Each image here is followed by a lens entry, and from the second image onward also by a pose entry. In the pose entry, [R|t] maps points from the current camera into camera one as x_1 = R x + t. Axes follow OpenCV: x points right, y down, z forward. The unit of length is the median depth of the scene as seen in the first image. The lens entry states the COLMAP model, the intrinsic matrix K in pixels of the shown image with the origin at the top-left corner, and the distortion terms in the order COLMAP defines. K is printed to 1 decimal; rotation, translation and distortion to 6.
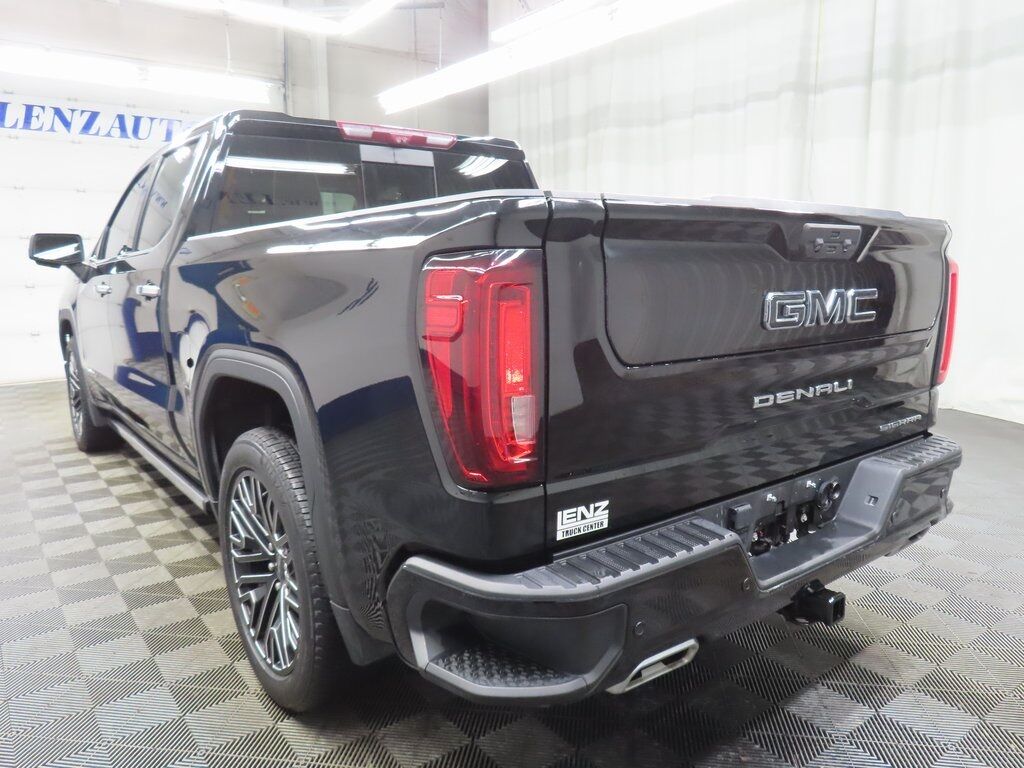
lens RADIAL K [[732.4, 0, 512.8], [0, 732.4, 382.5], [0, 0, 1]] dist [-0.014601, 0.008085]
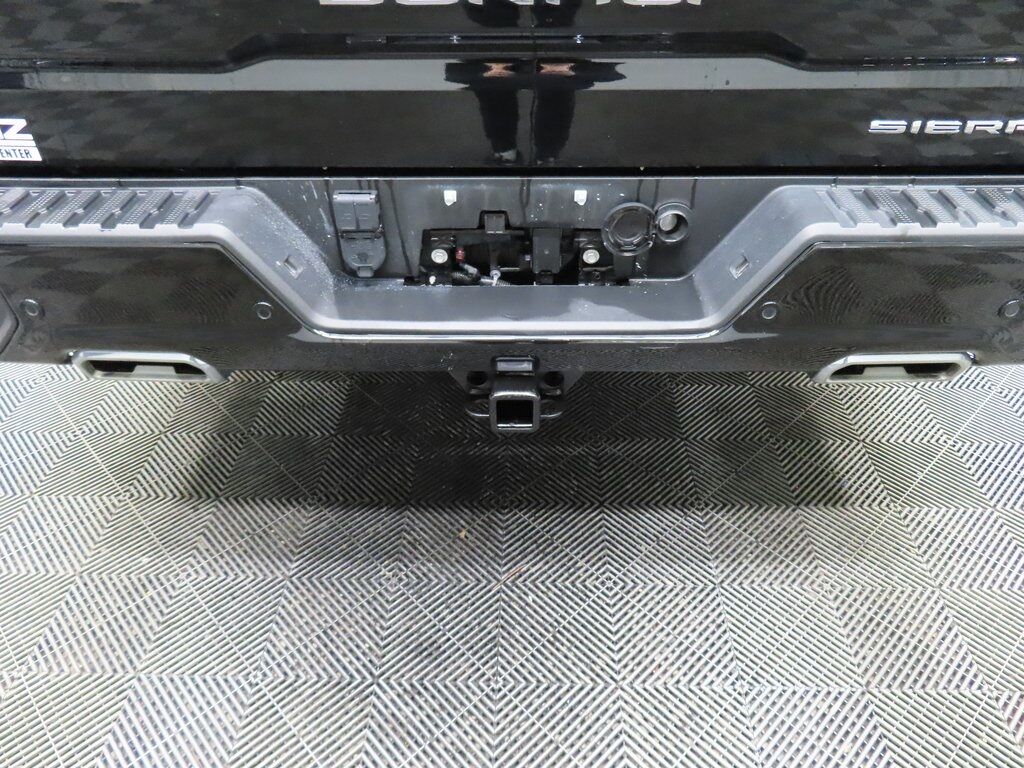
lens RADIAL K [[732.4, 0, 512.8], [0, 732.4, 382.5], [0, 0, 1]] dist [-0.014601, 0.008085]
pose [[0.782128, 0.375848, -0.497006, 0.287248], [-0.093901, 0.859594, 0.502275, -0.002147], [0.616003, -0.346173, 0.707605, 0.233435]]
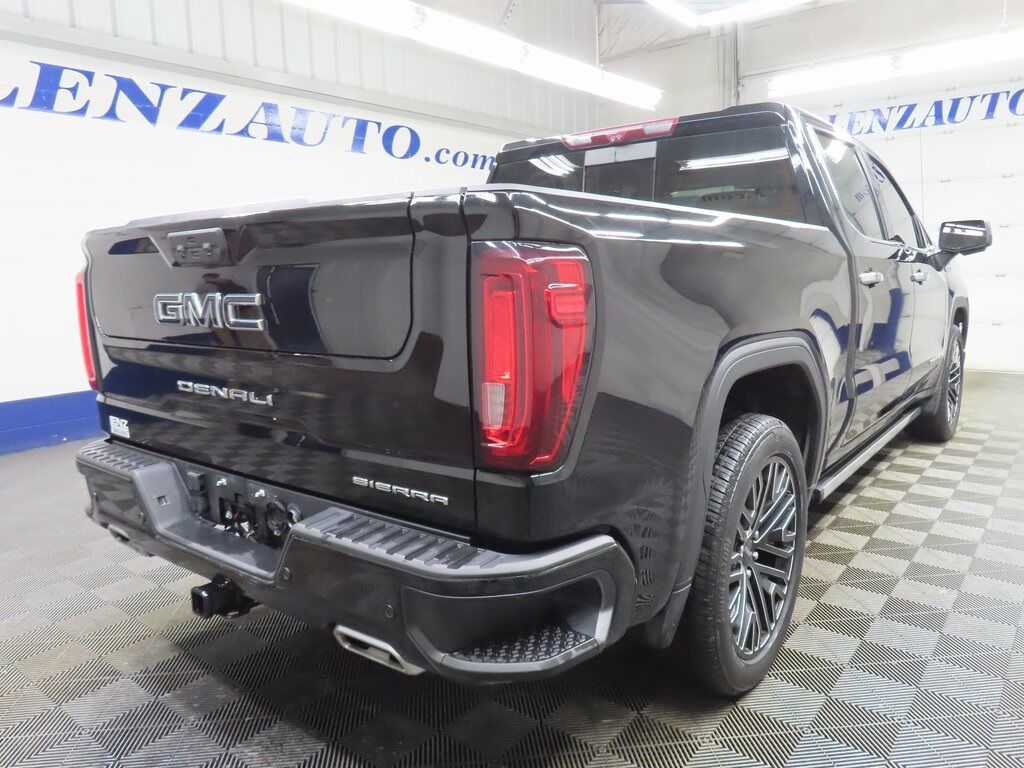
lens RADIAL K [[732.4, 0, 512.8], [0, 732.4, 382.5], [0, 0, 1]] dist [-0.014601, 0.008085]
pose [[0.250900, 0.147464, -0.956715, 0.592744], [-0.131679, 0.984341, 0.117189, -0.069378], [0.959015, 0.096577, 0.266389, 0.443615]]
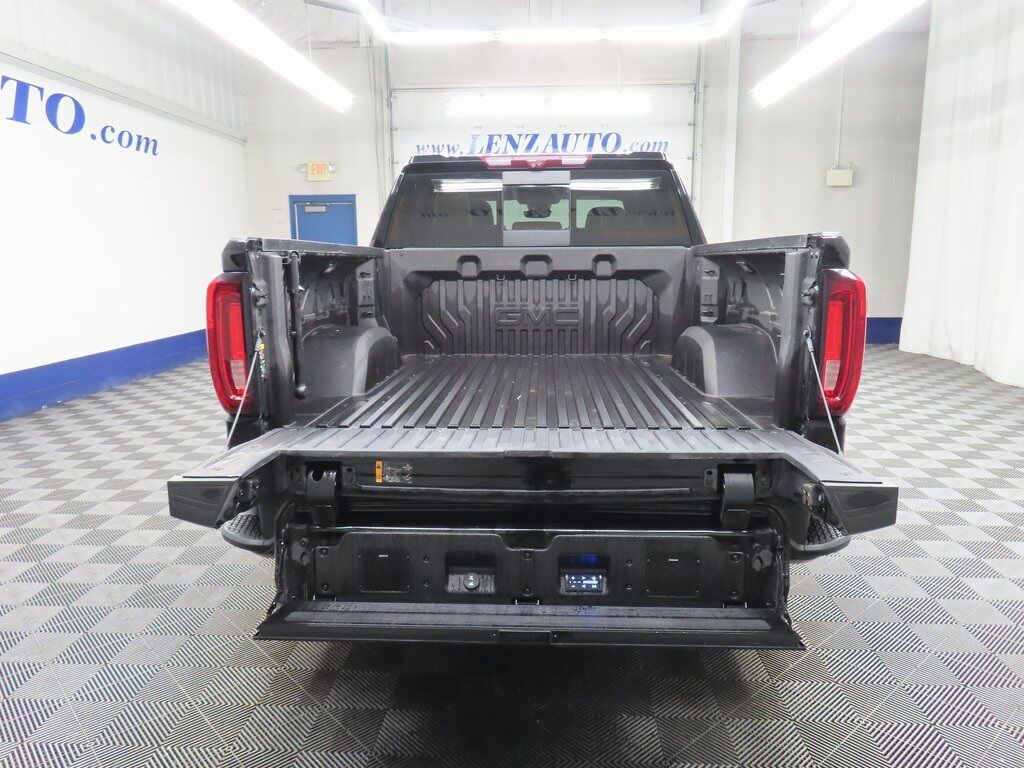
lens RADIAL K [[732.4, 0, 512.8], [0, 732.4, 382.5], [0, 0, 1]] dist [-0.014601, 0.008085]
pose [[0.766980, 0.111070, -0.631985, 0.444521], [-0.099658, 0.993573, 0.053673, -0.023698], [0.633884, 0.021816, 0.773120, 0.030807]]
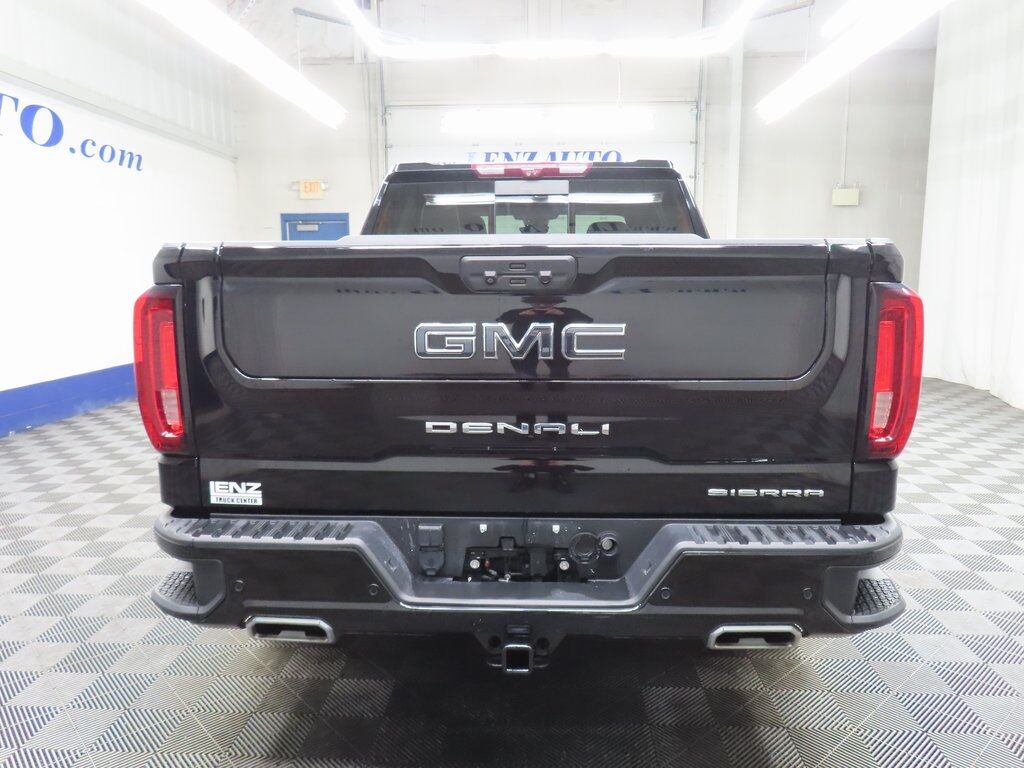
lens RADIAL K [[732.4, 0, 512.8], [0, 732.4, 382.5], [0, 0, 1]] dist [-0.014601, 0.008085]
pose [[0.767455, 0.094168, -0.634149, 0.398918], [-0.102076, 0.994484, 0.024142, -0.027363], [0.632924, 0.046203, 0.772834, 0.096311]]
